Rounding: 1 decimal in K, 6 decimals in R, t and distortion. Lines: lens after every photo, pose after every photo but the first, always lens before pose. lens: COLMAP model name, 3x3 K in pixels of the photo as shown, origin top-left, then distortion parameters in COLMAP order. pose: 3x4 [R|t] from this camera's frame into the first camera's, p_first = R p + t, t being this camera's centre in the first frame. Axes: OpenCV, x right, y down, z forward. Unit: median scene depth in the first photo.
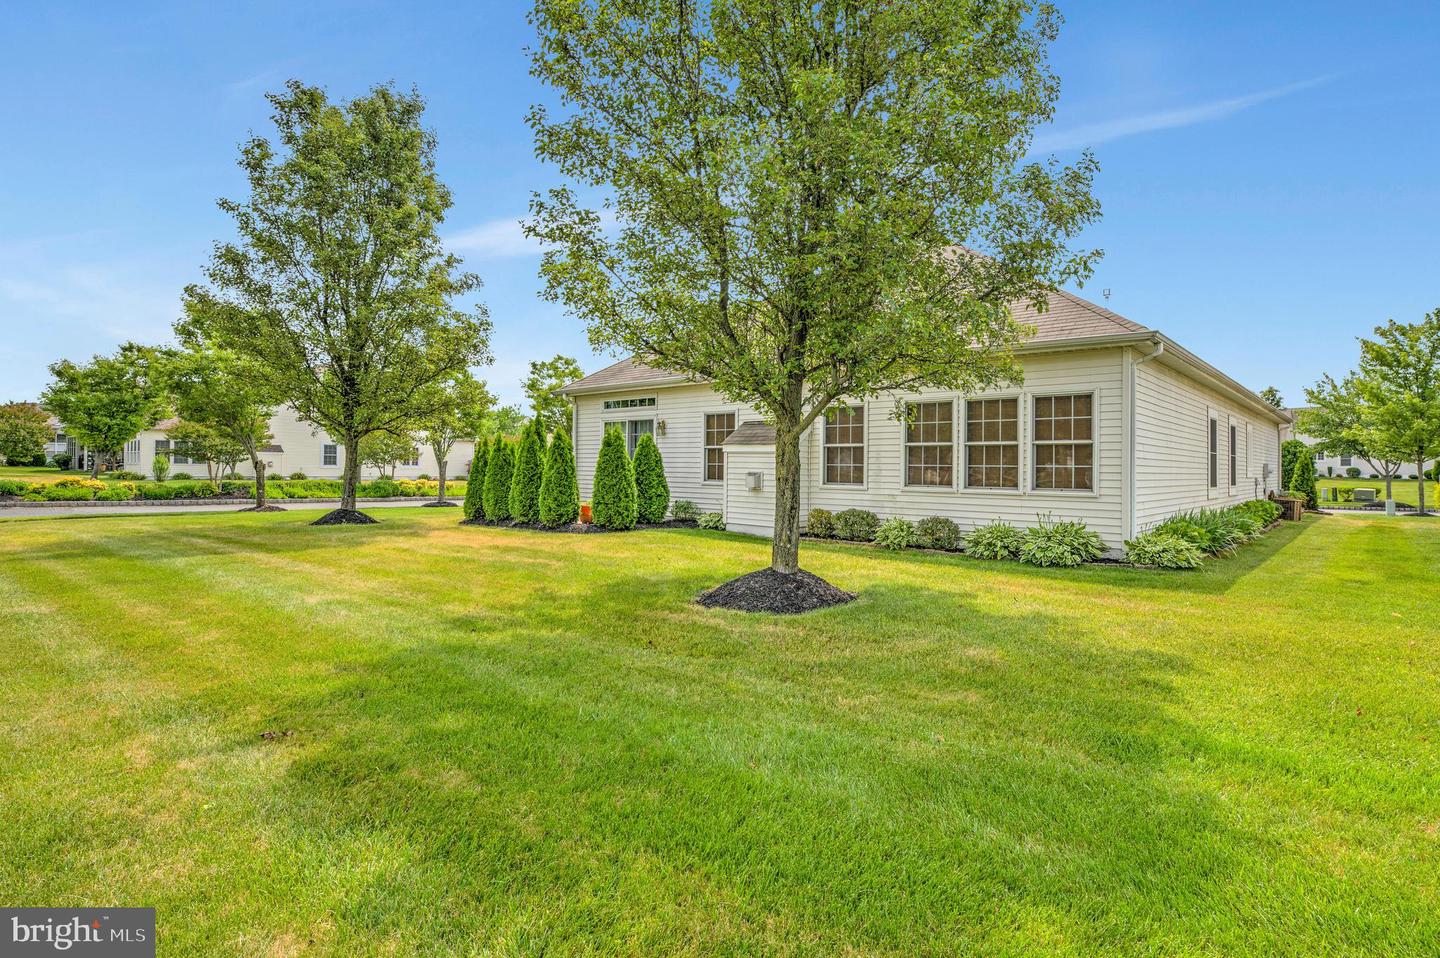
lens RADIAL K [[725.2, 0, 720.0], [0, 725.2, 479.0], [0, 0, 1]] dist [0.004036, 0.000082]
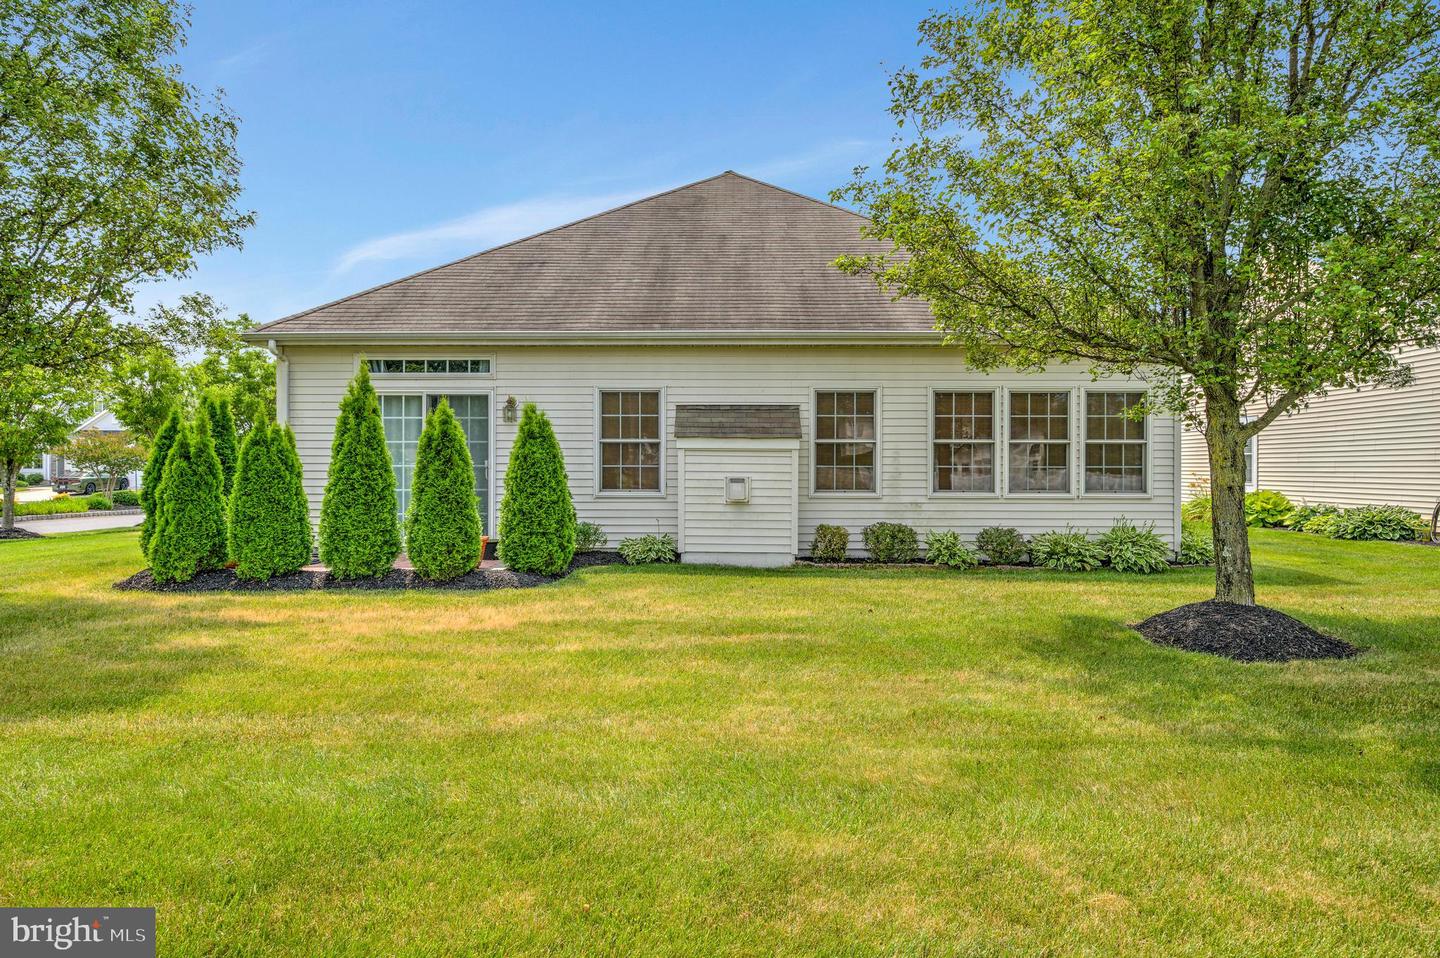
lens RADIAL K [[815.6, 0, 720.0], [0, 815.6, 479.0], [0, 0, 1]] dist [-0.002729, -0.000287]
pose [[0.763442, -0.014766, 0.645708, -0.521516], [0.015903, 0.999865, 0.004062, -0.012154], [-0.645681, 0.007168, 0.763574, 0.441769]]
